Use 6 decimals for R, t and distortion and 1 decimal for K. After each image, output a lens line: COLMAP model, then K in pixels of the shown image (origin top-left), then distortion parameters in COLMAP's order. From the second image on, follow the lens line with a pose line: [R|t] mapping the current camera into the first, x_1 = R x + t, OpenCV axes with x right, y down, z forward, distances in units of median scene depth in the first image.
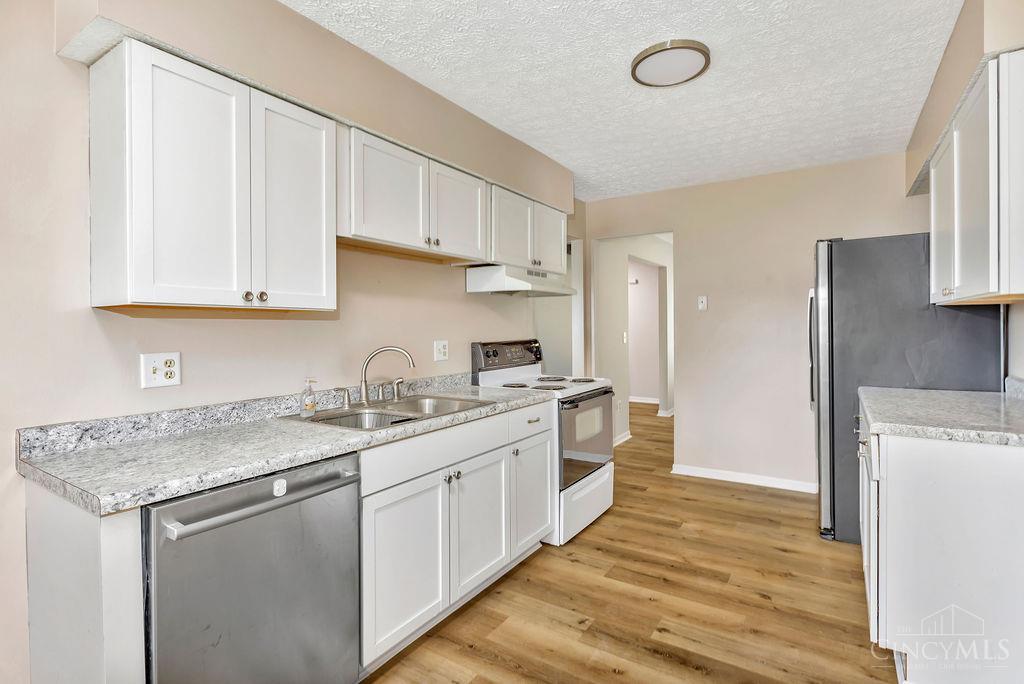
lens RADIAL K [[500.5, 0, 511.4], [0, 500.5, 328.6], [0, 0, 1]] dist [0.000666, 0.000175]
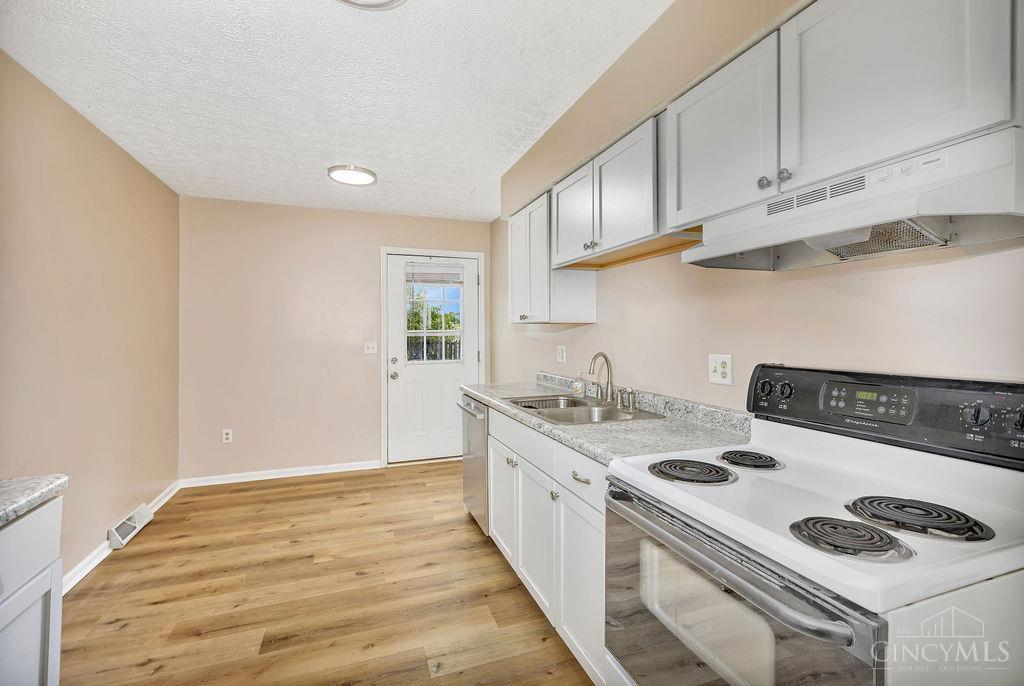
lens RADIAL K [[471.0, 0, 529.9], [0, 471.0, 329.8], [0, 0, 1]] dist [0.024530, 0.000353]
pose [[-0.582860, 0.006848, -0.812544, 0.666393], [0.004026, 0.999977, 0.005540, -0.017383], [0.812563, -0.000043, -0.582874, 1.476105]]
